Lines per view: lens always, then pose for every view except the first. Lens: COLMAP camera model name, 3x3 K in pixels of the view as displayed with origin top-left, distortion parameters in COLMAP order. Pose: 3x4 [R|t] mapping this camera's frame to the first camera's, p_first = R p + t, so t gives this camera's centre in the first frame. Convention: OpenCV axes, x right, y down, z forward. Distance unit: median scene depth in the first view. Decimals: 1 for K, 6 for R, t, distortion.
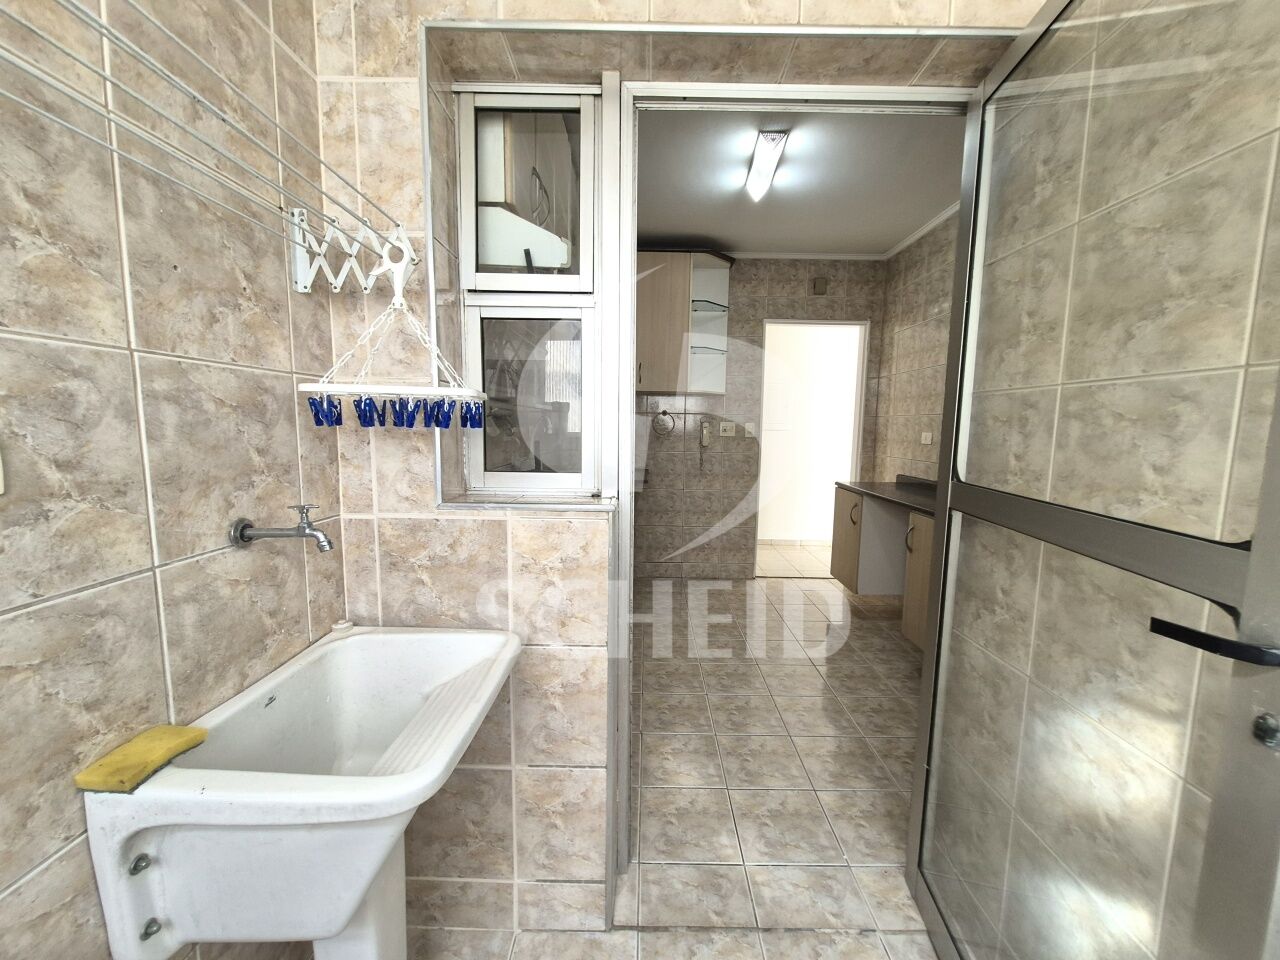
lens RADIAL K [[501.8, 0, 641.6], [0, 501.8, 483.9], [0, 0, 1]] dist [0.001339, 0.000083]
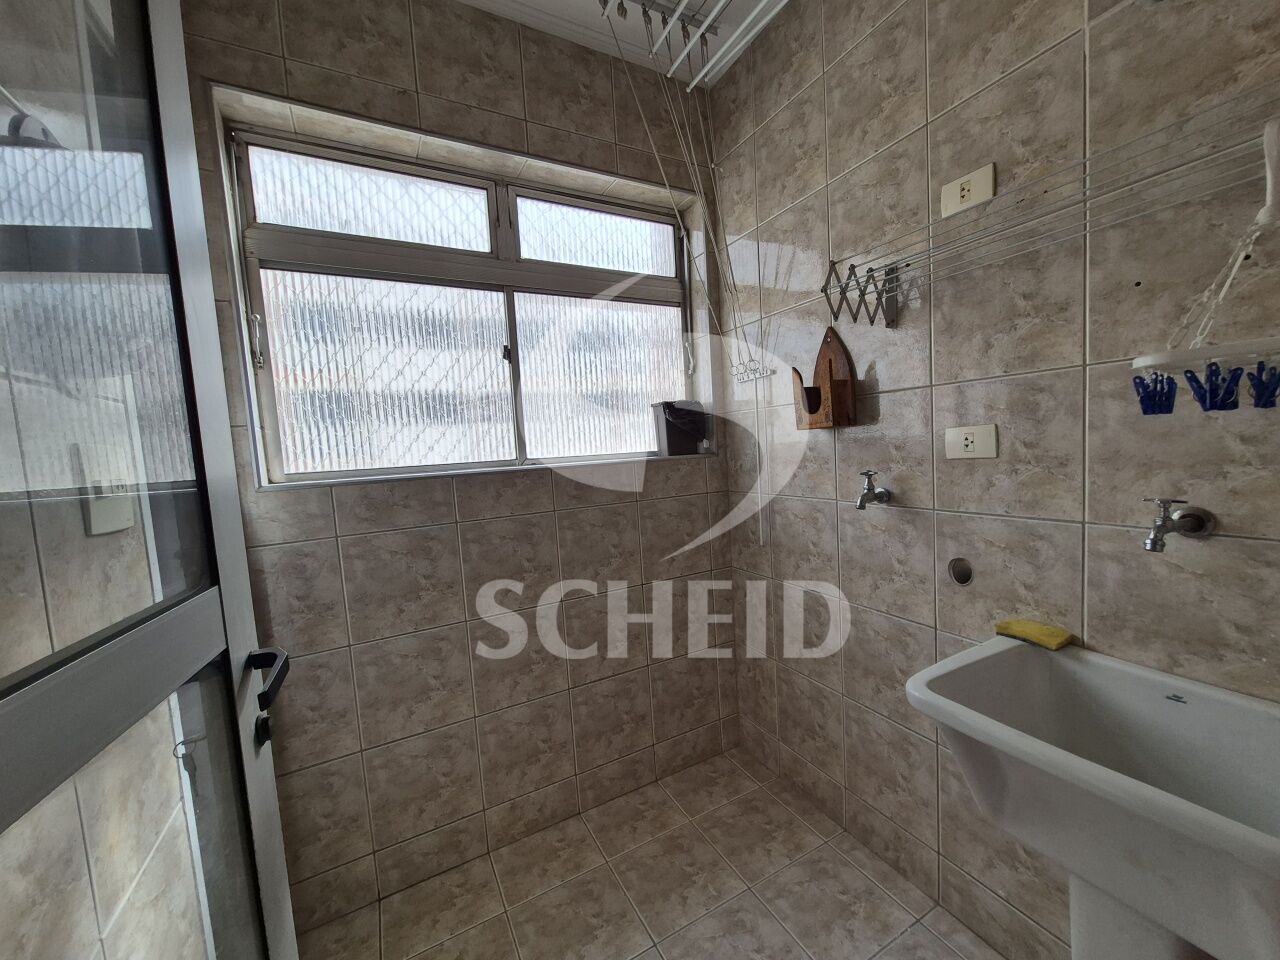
lens RADIAL K [[501.8, 0, 642.1], [0, 501.8, 482.2], [0, 0, 1]] dist [0.001339, 0.000083]
pose [[-0.879409, 0.070718, -0.470784, 0.736044], [-0.011639, 0.985416, 0.169765, -0.161614], [0.475924, 0.154773, -0.865761, 1.610261]]
